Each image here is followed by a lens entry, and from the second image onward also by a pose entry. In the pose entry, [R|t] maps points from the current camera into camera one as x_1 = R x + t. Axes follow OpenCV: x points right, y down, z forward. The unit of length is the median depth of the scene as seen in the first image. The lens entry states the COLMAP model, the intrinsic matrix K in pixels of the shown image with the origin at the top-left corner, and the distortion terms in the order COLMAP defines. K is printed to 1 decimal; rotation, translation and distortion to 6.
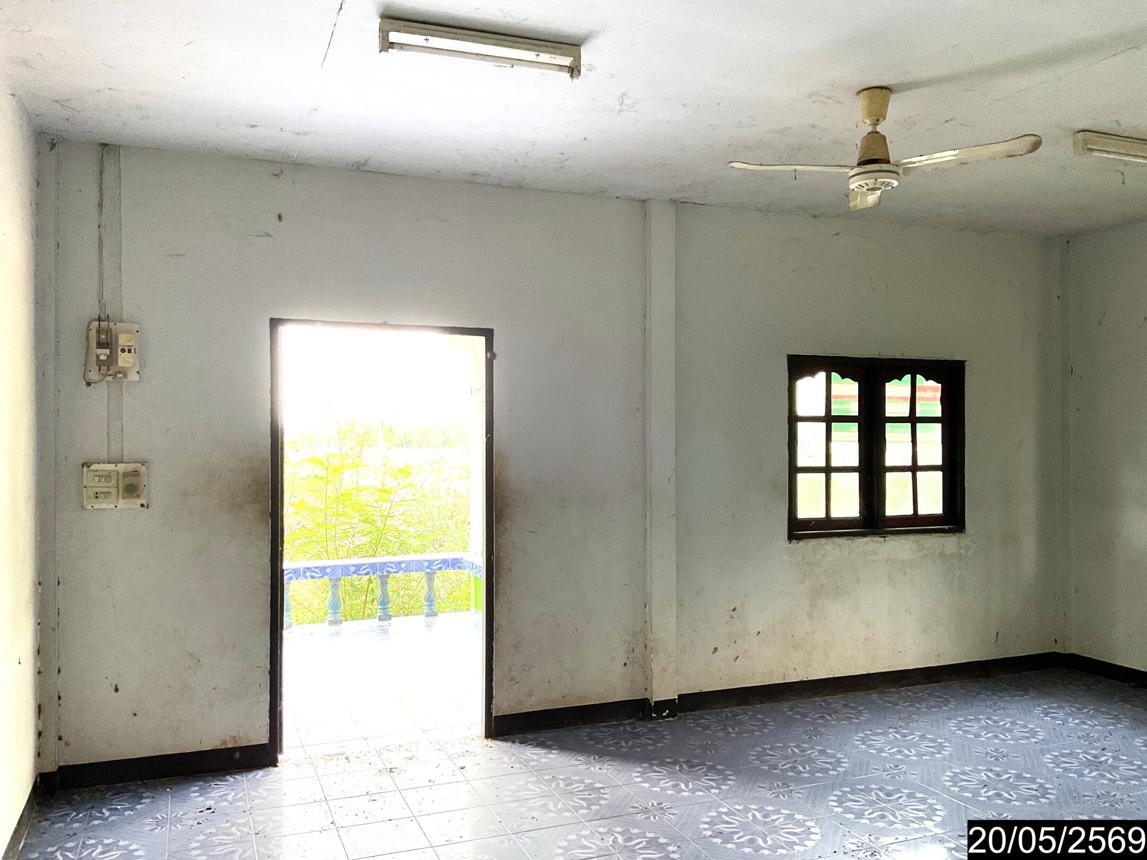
lens RADIAL K [[952.5, 0, 572.7], [0, 952.5, 428.9], [0, 0, 1]] dist [0.051305, -0.093326]
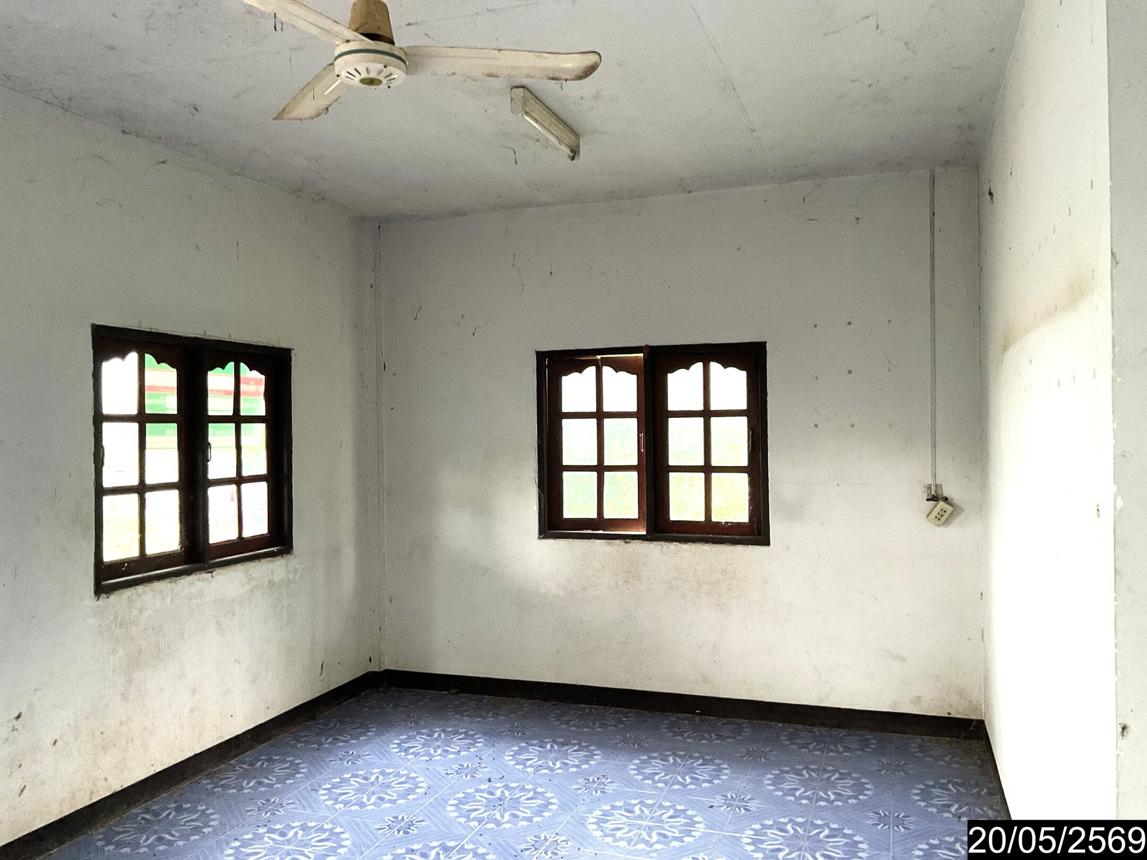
lens RADIAL K [[952.5, 0, 575.2], [0, 952.5, 430.2], [0, 0, 1]] dist [0.051305, -0.093326]
pose [[0.654521, -0.010179, 0.755975, -0.065290], [0.006112, 0.999948, 0.008173, -0.005411], [-0.756019, -0.000729, 0.654549, 0.278235]]
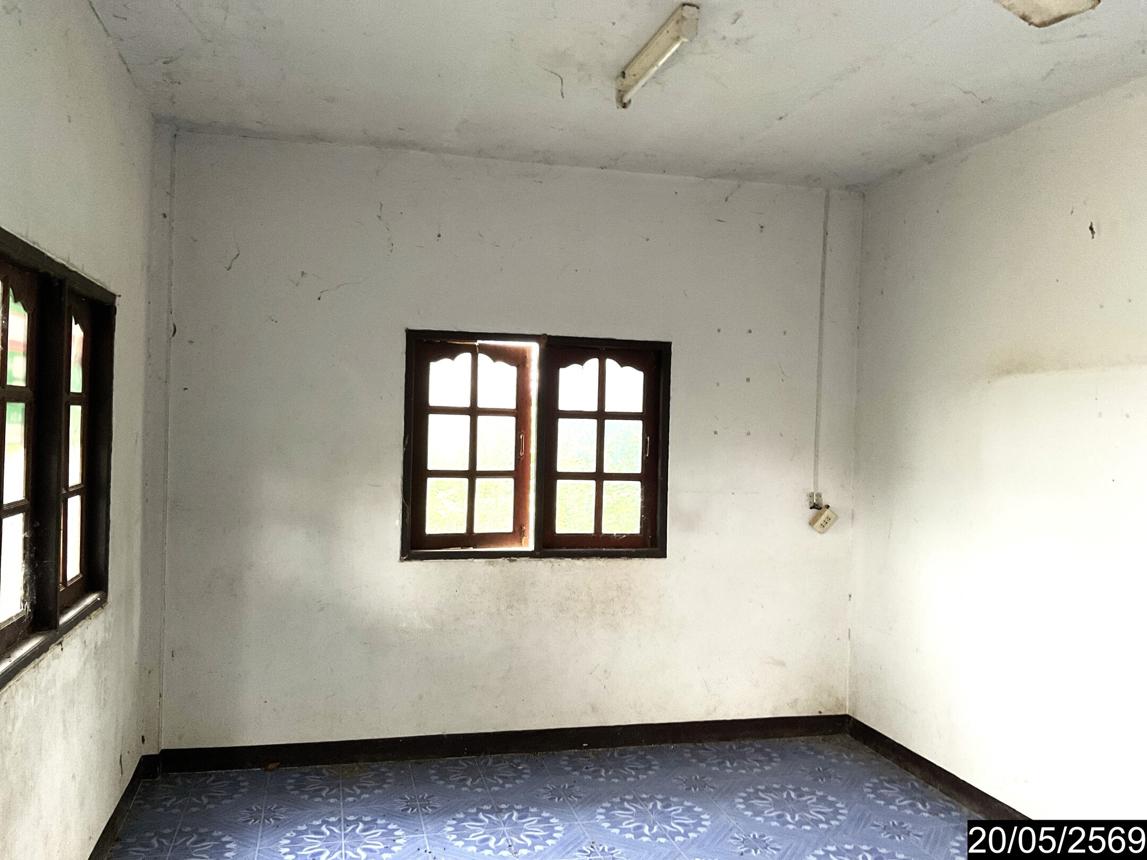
lens RADIAL K [[952.5, 0, 580.9], [0, 952.5, 429.4], [0, 0, 1]] dist [0.051305, -0.093326]
pose [[0.134535, -0.002863, 0.990905, -0.116606], [-0.033631, 0.999407, 0.007453, -0.006294], [-0.990338, -0.034328, 0.134359, 0.688310]]
